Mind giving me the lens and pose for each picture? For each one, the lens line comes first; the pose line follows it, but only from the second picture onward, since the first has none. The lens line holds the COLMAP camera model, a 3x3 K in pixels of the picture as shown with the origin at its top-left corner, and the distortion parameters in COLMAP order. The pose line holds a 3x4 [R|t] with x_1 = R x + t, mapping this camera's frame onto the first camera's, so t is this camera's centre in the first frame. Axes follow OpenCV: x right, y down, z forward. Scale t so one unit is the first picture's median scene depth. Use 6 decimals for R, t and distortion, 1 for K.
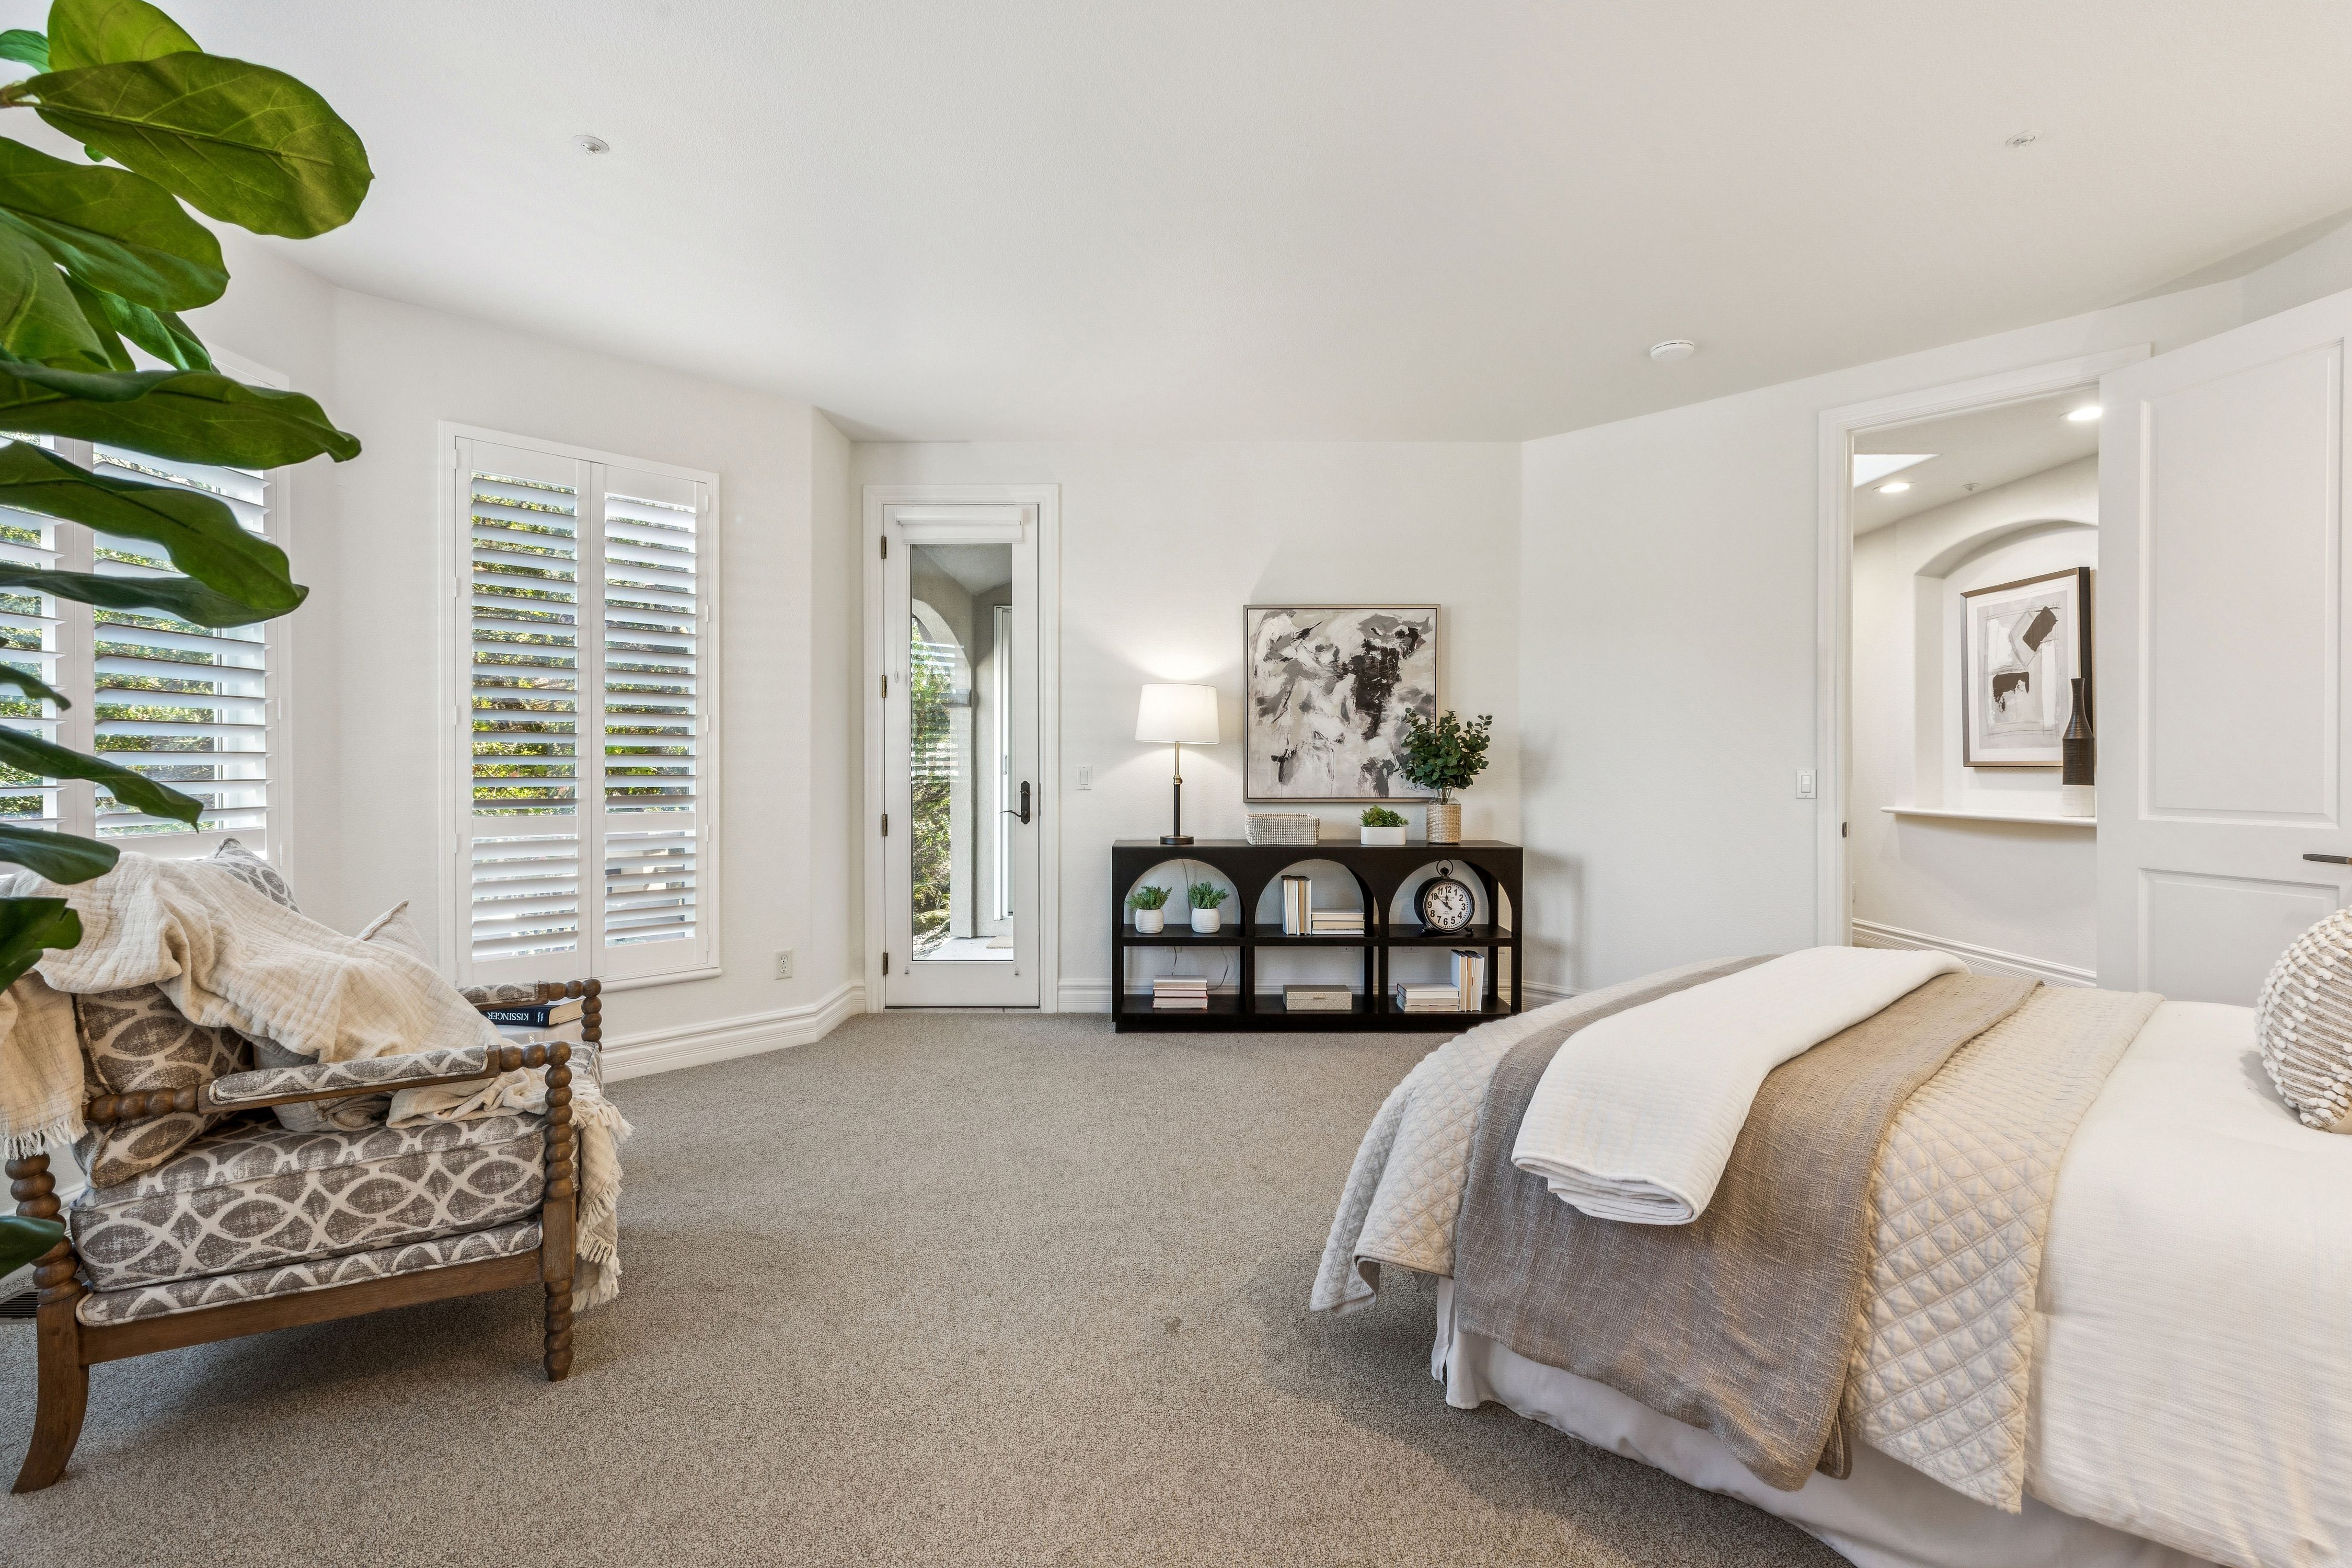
lens RADIAL K [[1051.5, 0, 1185.6], [0, 1051.5, 751.1], [0, 0, 1]] dist [-0.000604, 0.000307]
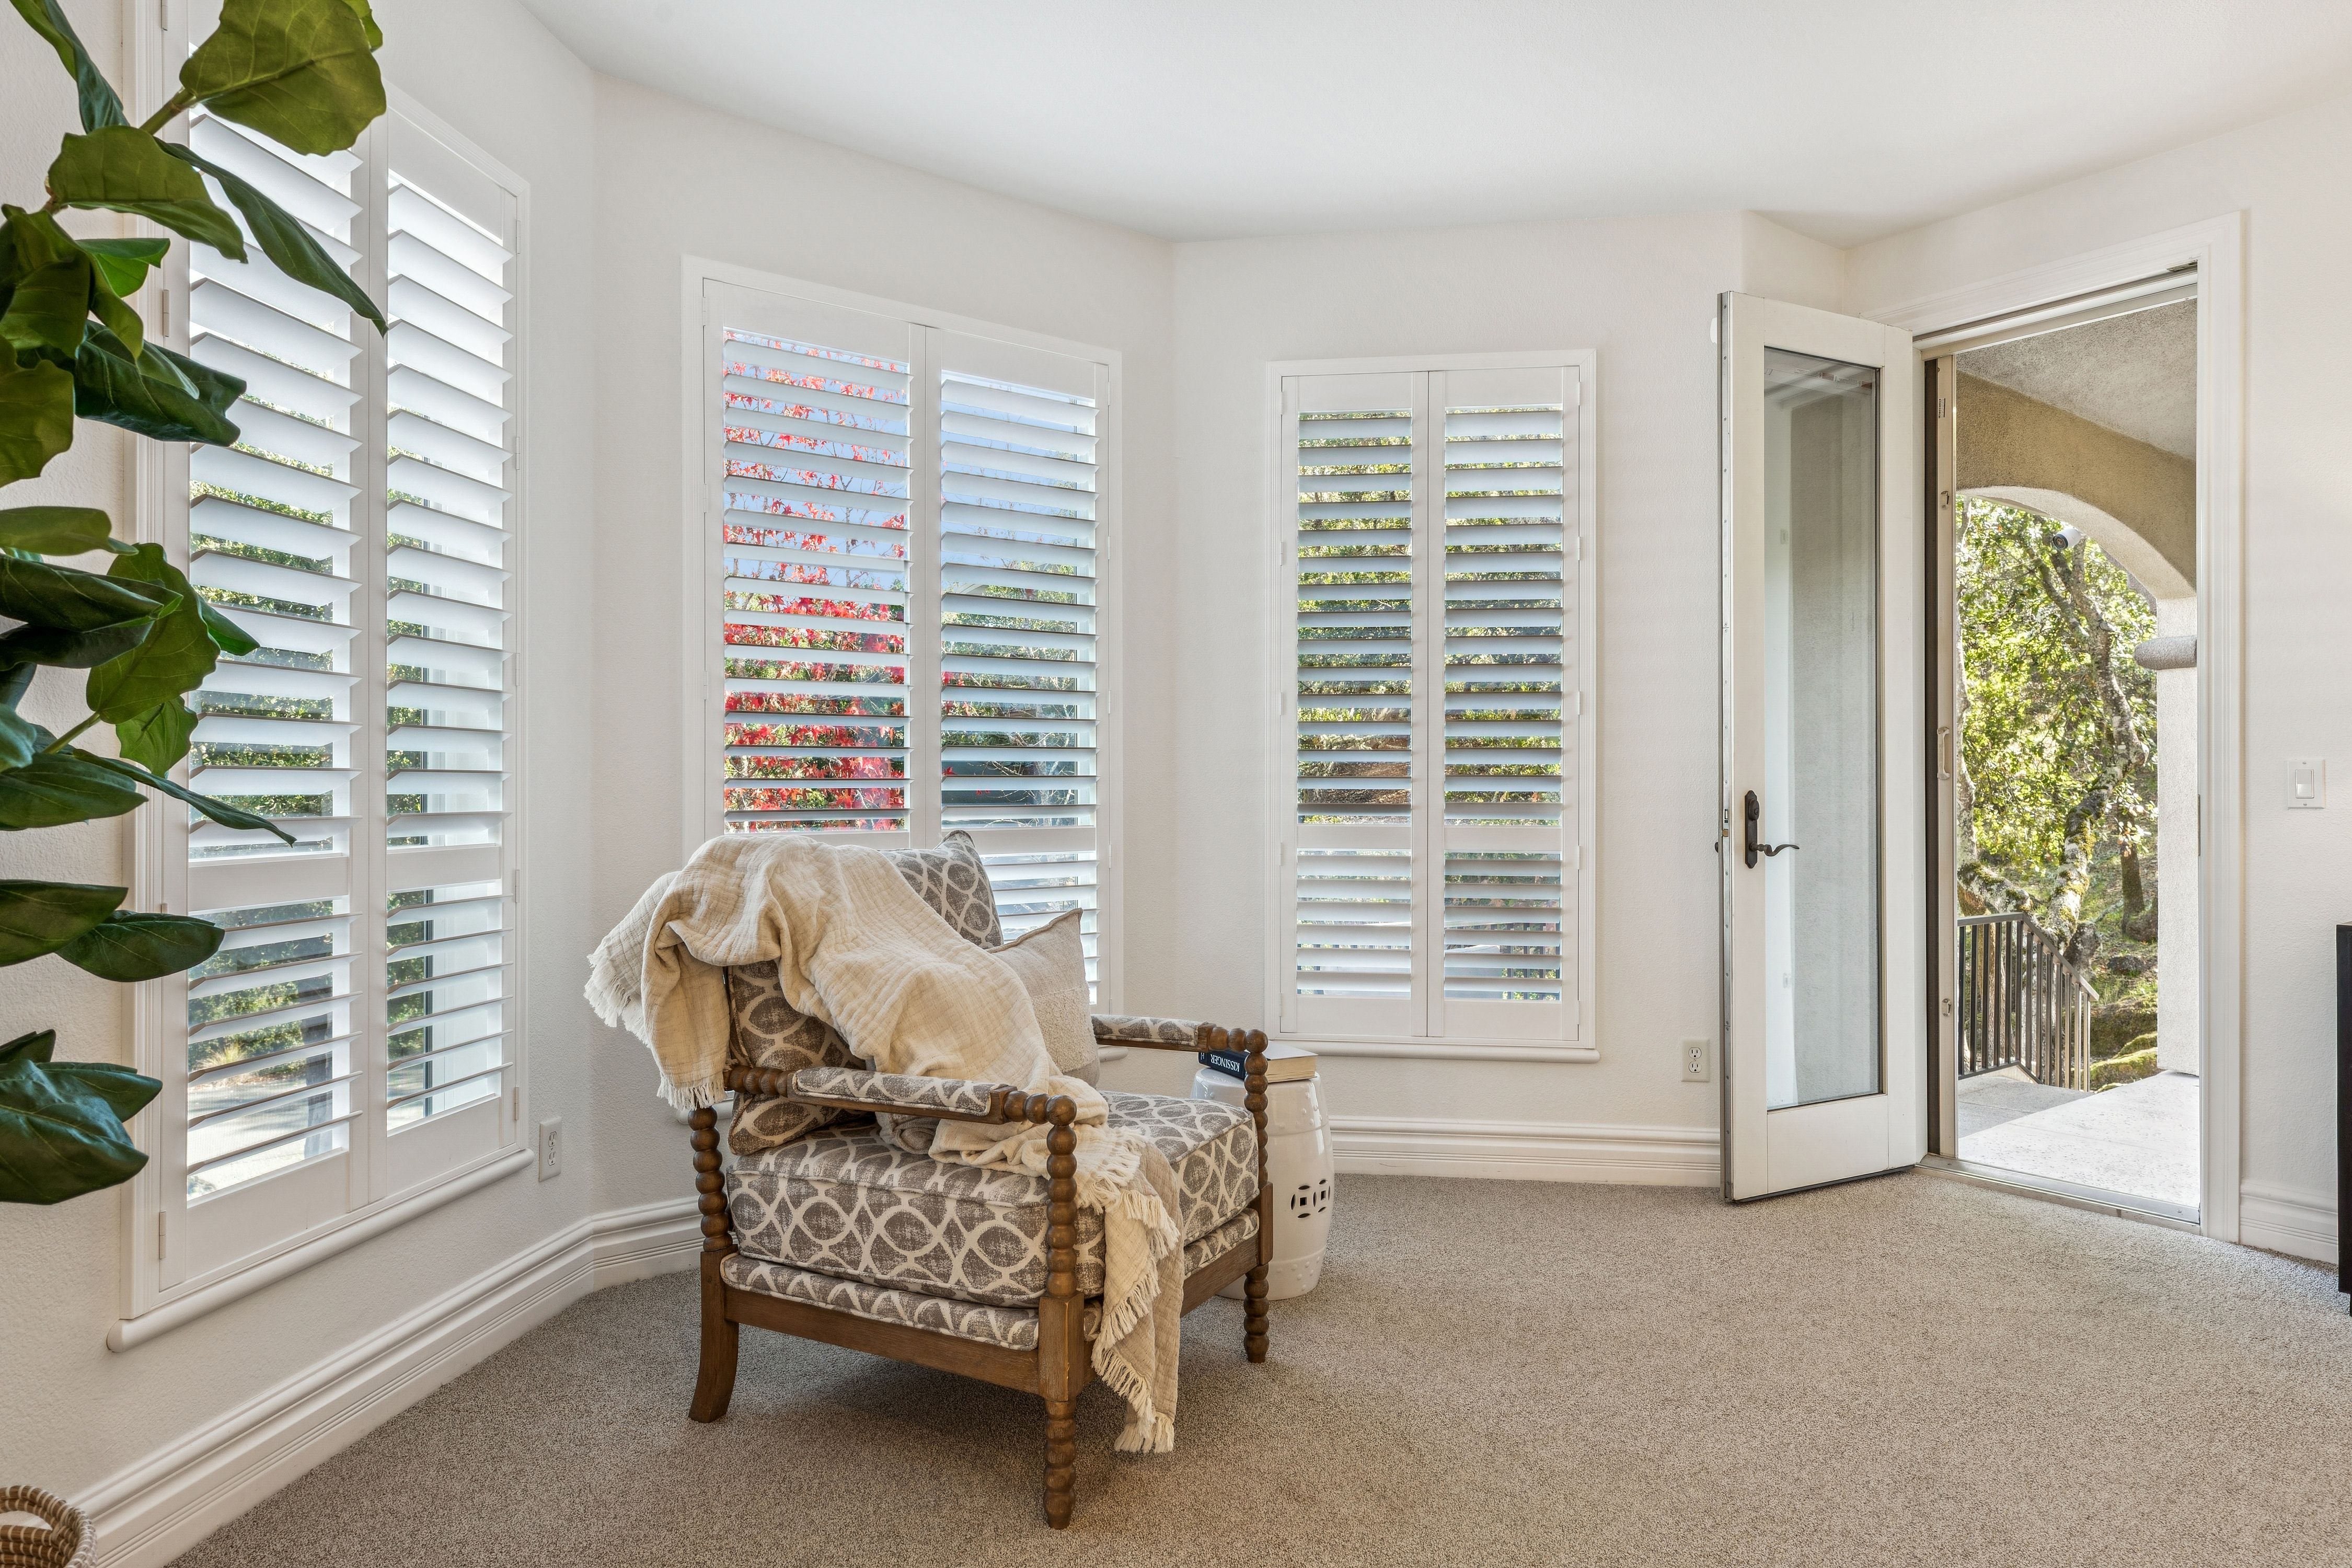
lens RADIAL K [[1416.2, 0, 1175.5], [0, 1416.2, 769.0], [0, 0, 1]] dist [0.005958, -0.001955]
pose [[0.600481, -0.005935, -0.799617, 0.326786], [0.009960, 0.999950, 0.000058, 0.035361], [0.799577, -0.007999, 0.600510, 0.467967]]
